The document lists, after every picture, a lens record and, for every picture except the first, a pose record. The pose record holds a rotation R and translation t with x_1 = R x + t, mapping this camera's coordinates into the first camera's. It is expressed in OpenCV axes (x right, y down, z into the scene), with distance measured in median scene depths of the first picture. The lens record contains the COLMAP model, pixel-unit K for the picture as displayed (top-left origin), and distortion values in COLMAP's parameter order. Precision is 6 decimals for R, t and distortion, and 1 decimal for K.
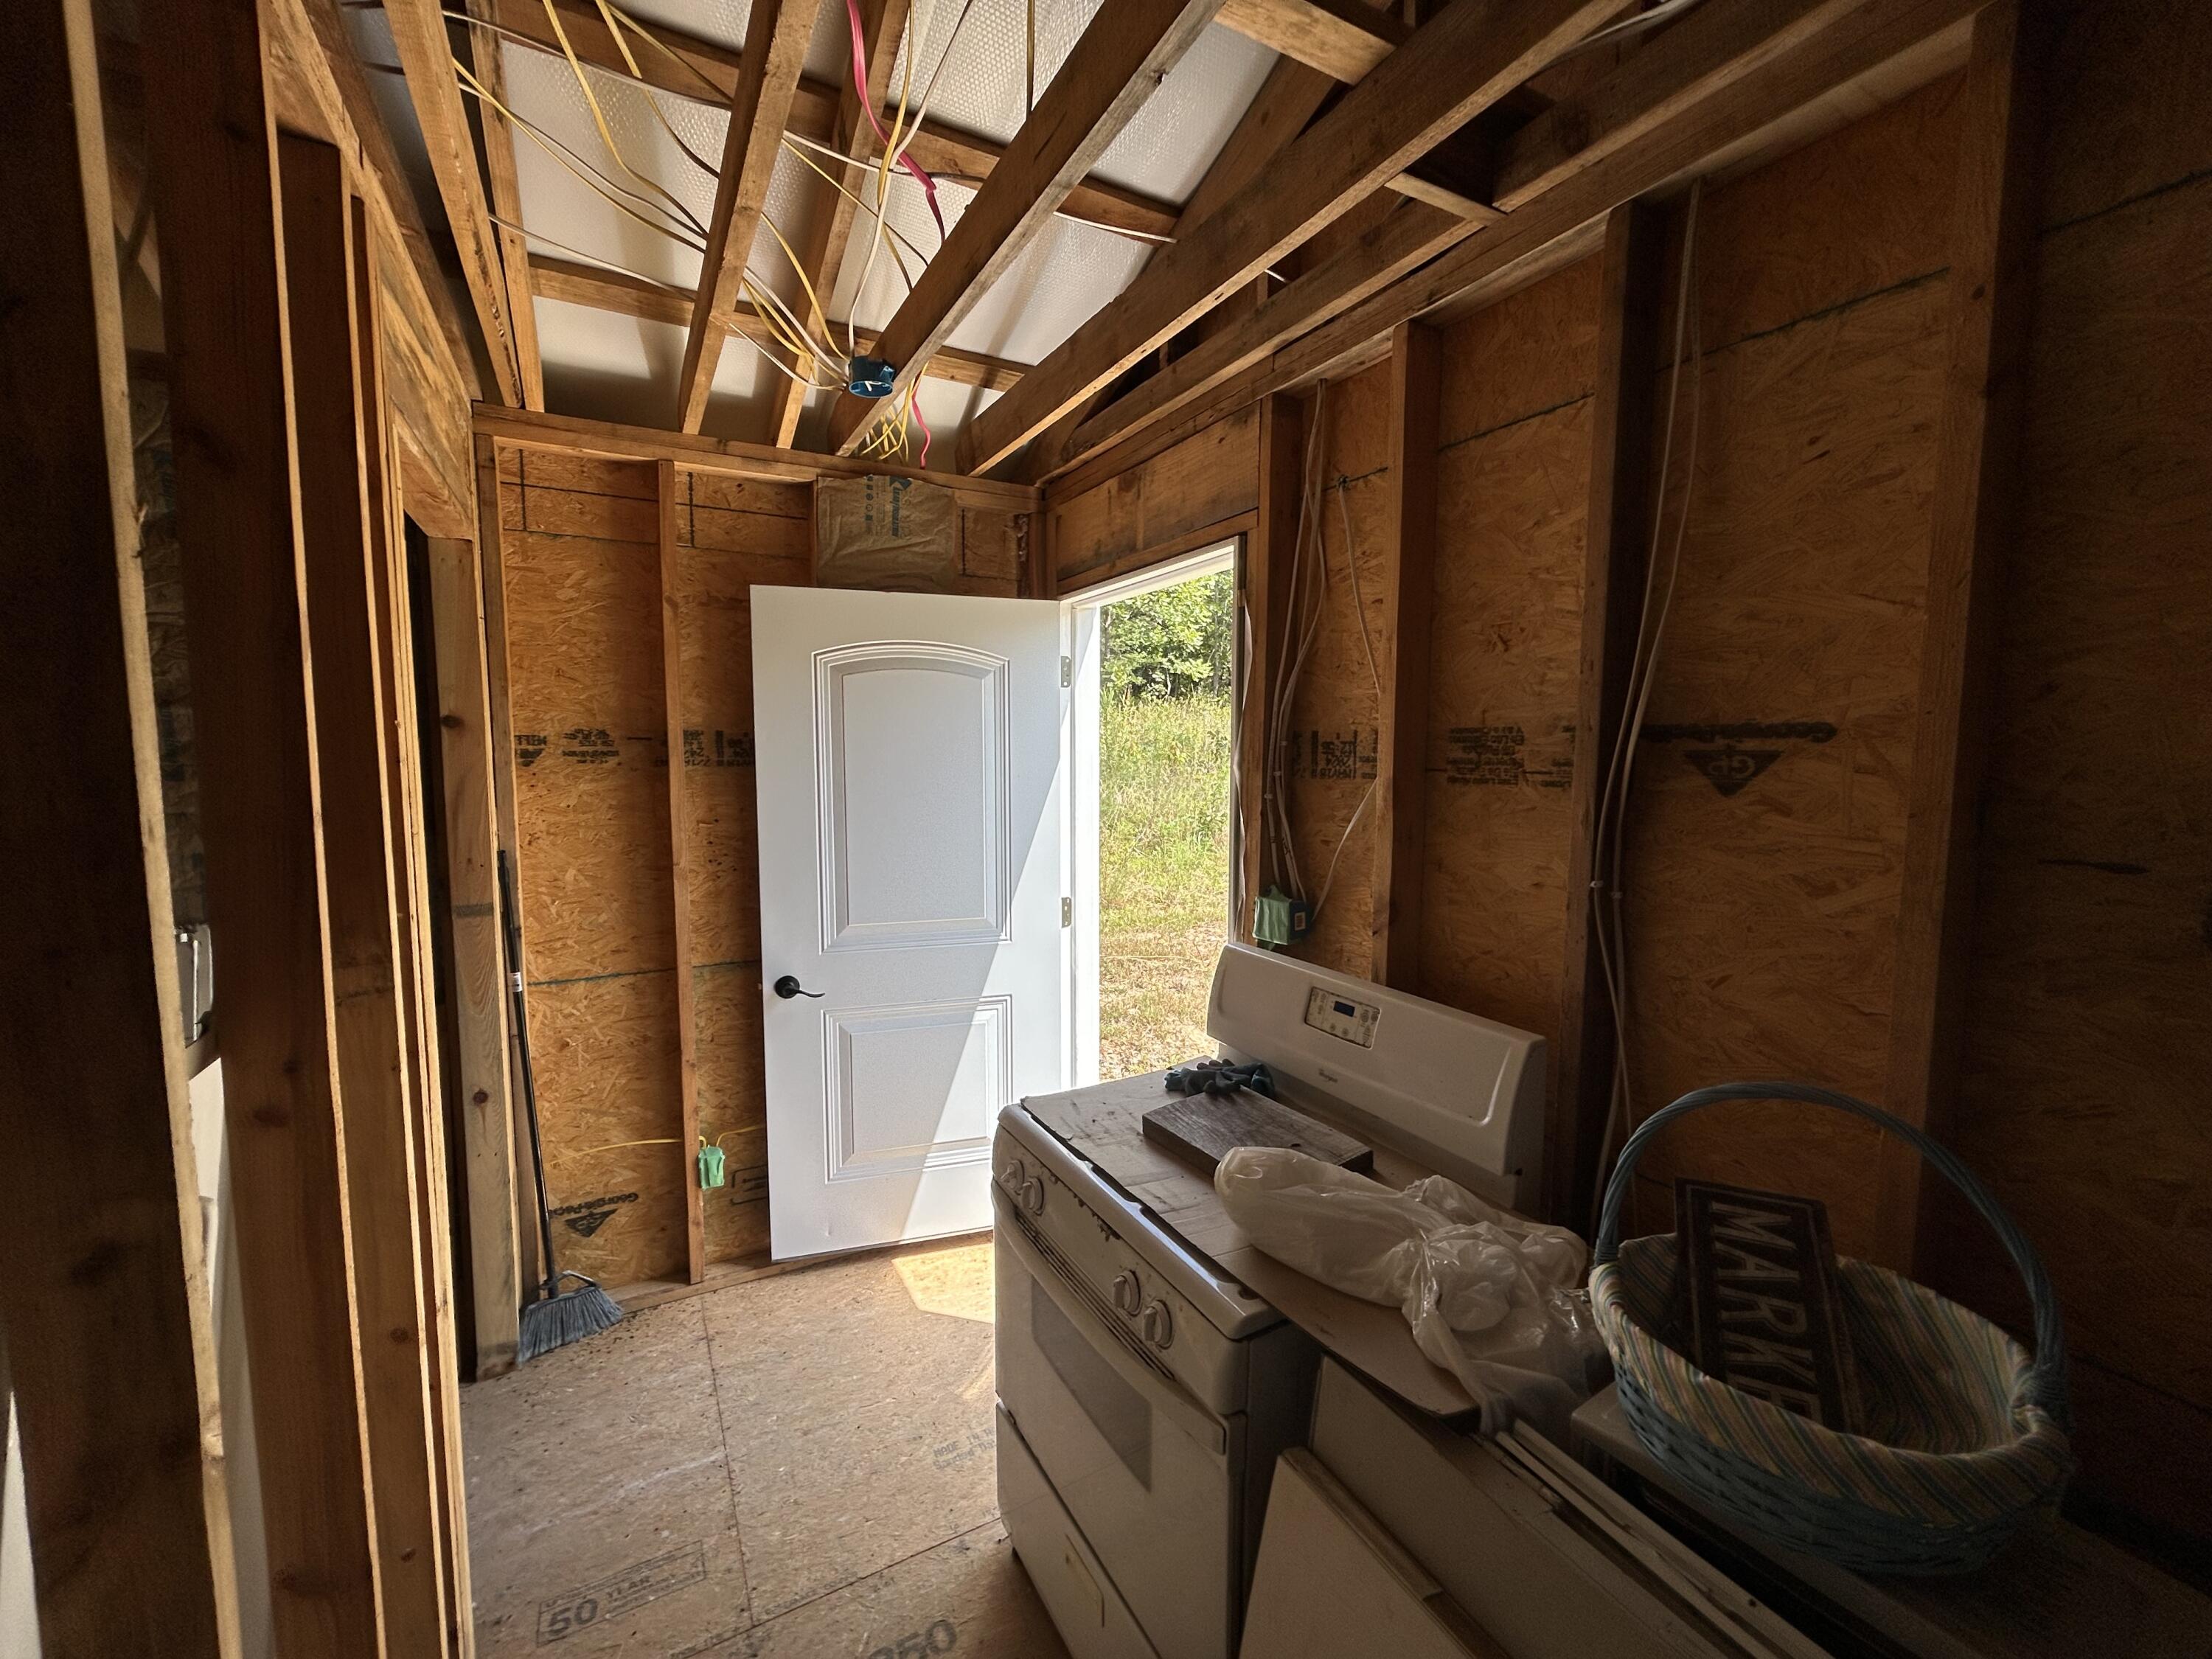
lens RADIAL K [[889.8, 0, 1104.3], [0, 889.8, 830.9], [0, 0, 1]] dist [-0.000242, -0.000043]
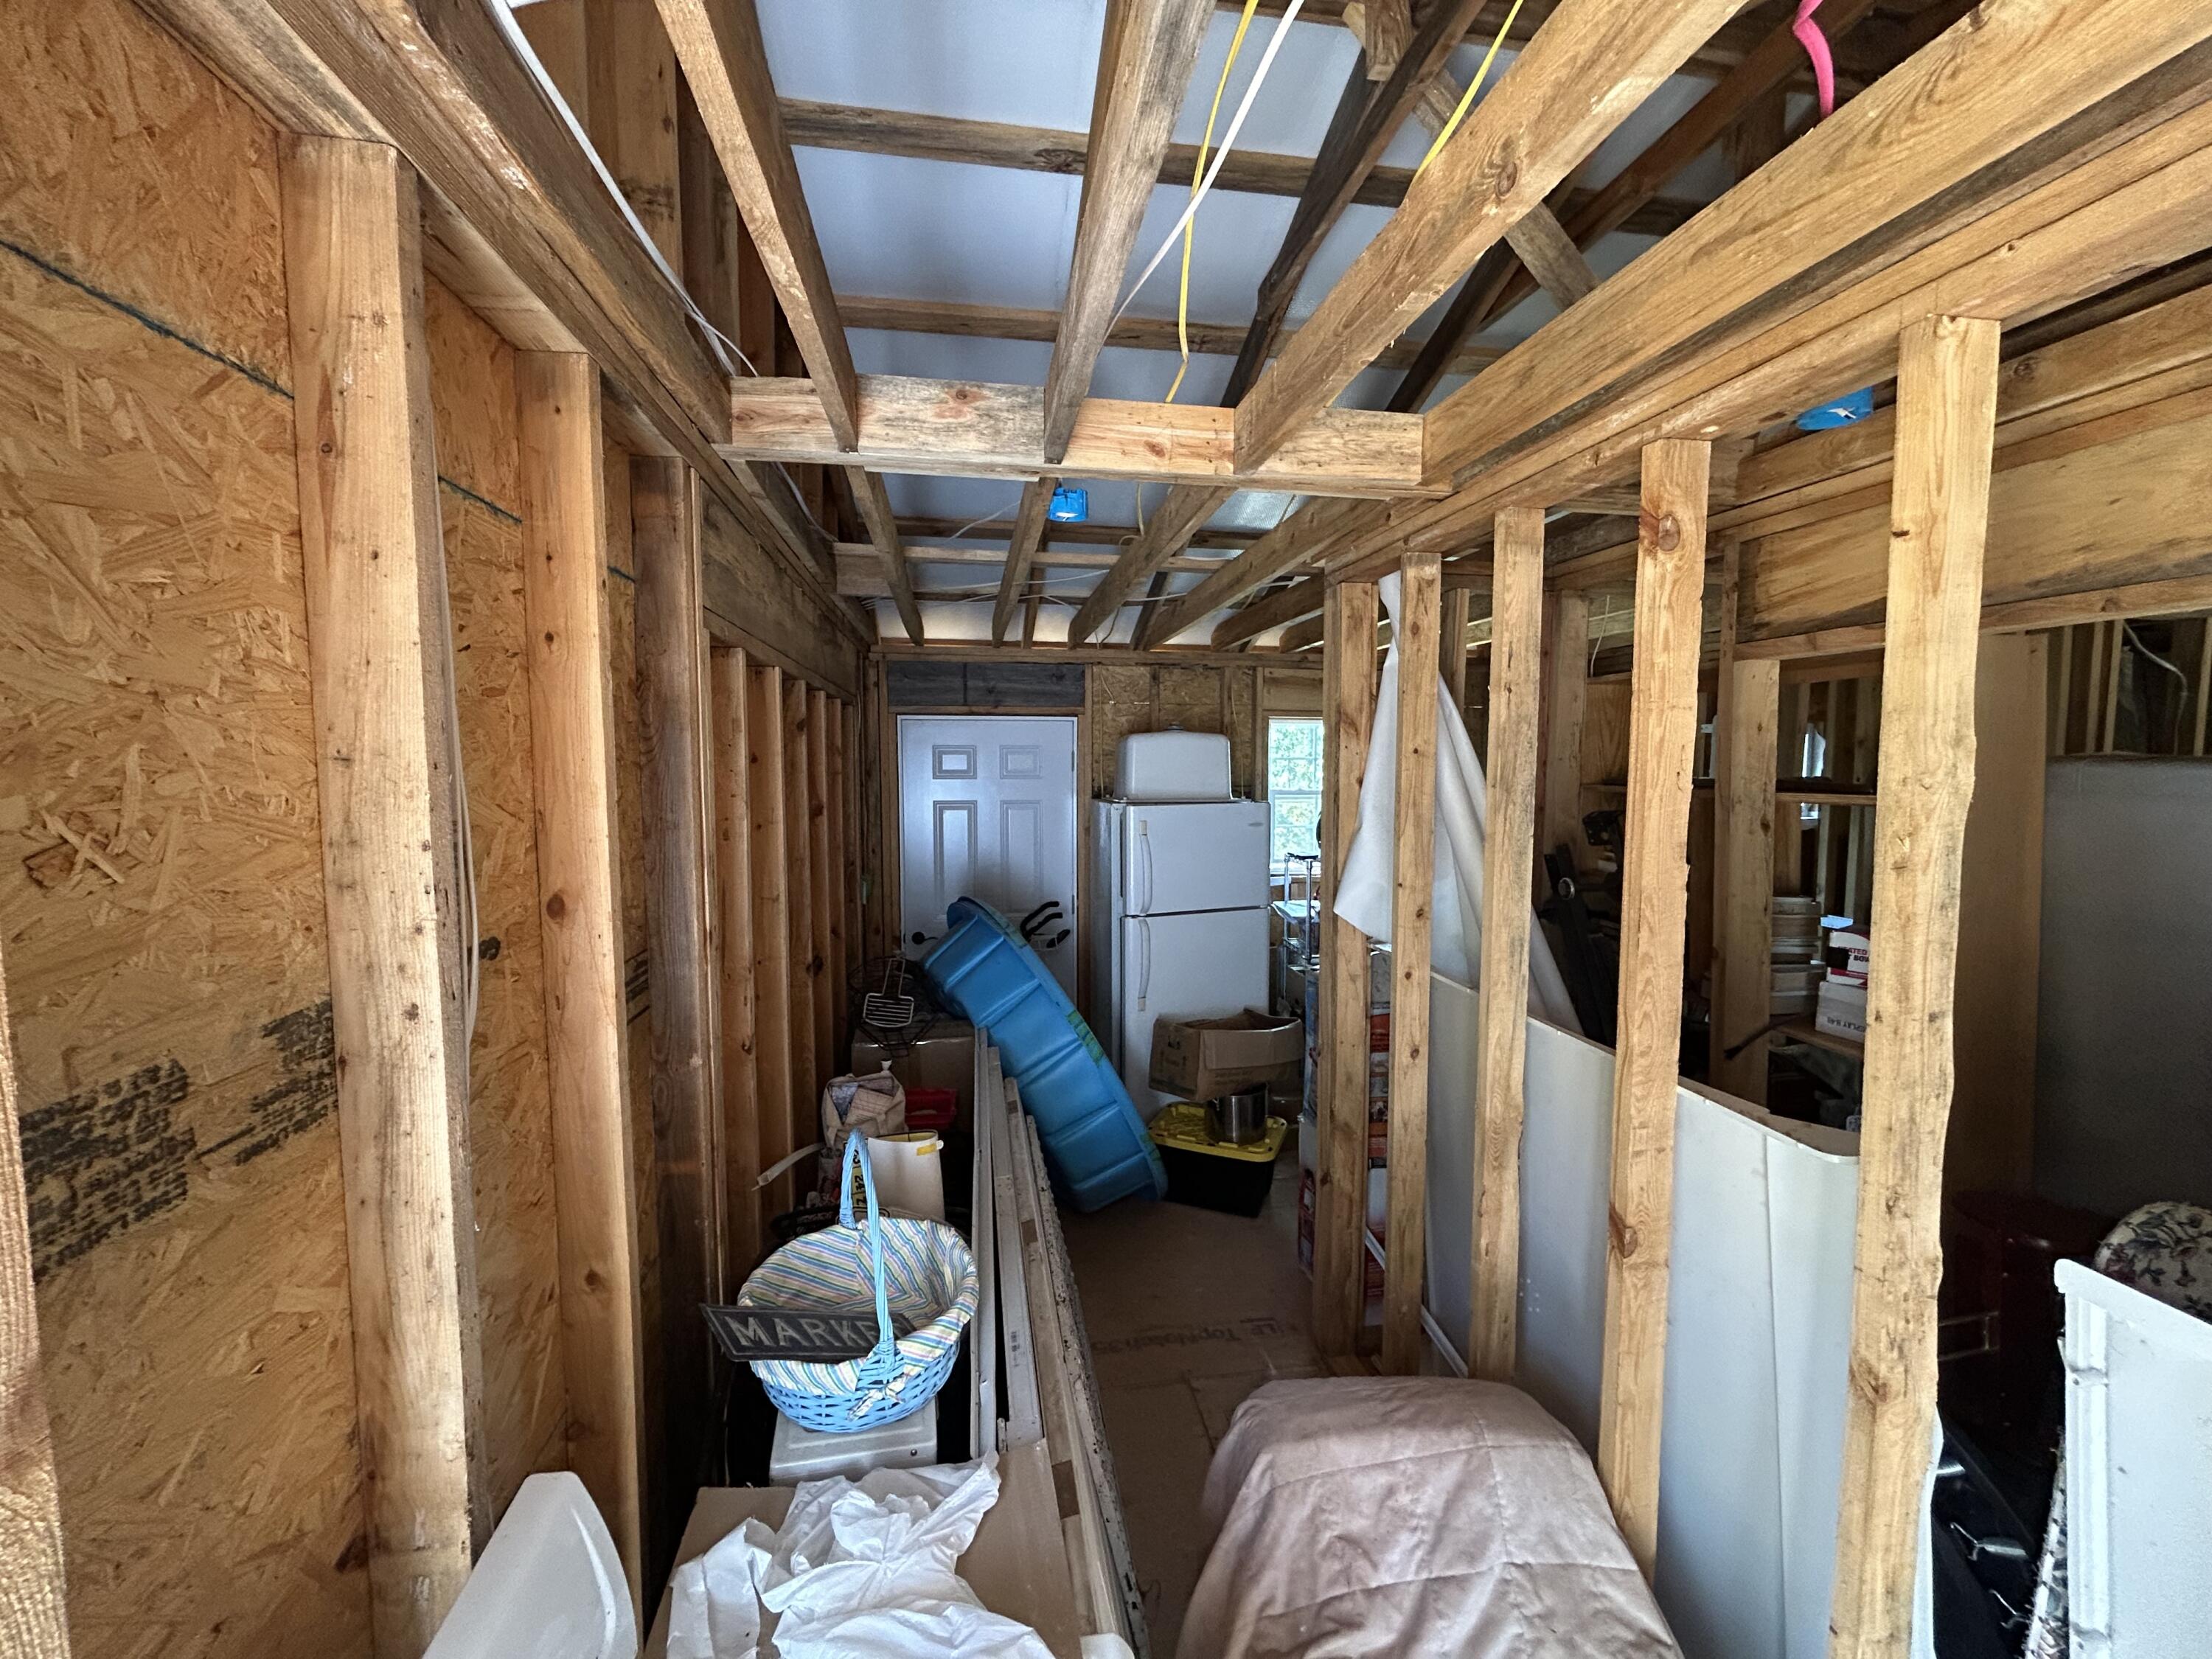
lens RADIAL K [[889.8, 0, 1109.4], [0, 889.8, 826.1], [0, 0, 1]] dist [-0.000242, -0.000043]
pose [[-0.947452, -0.028779, 0.318602, -0.075317], [0.024275, 0.986606, 0.161307, -0.288763], [-0.318977, 0.160565, -0.934063, 1.269093]]
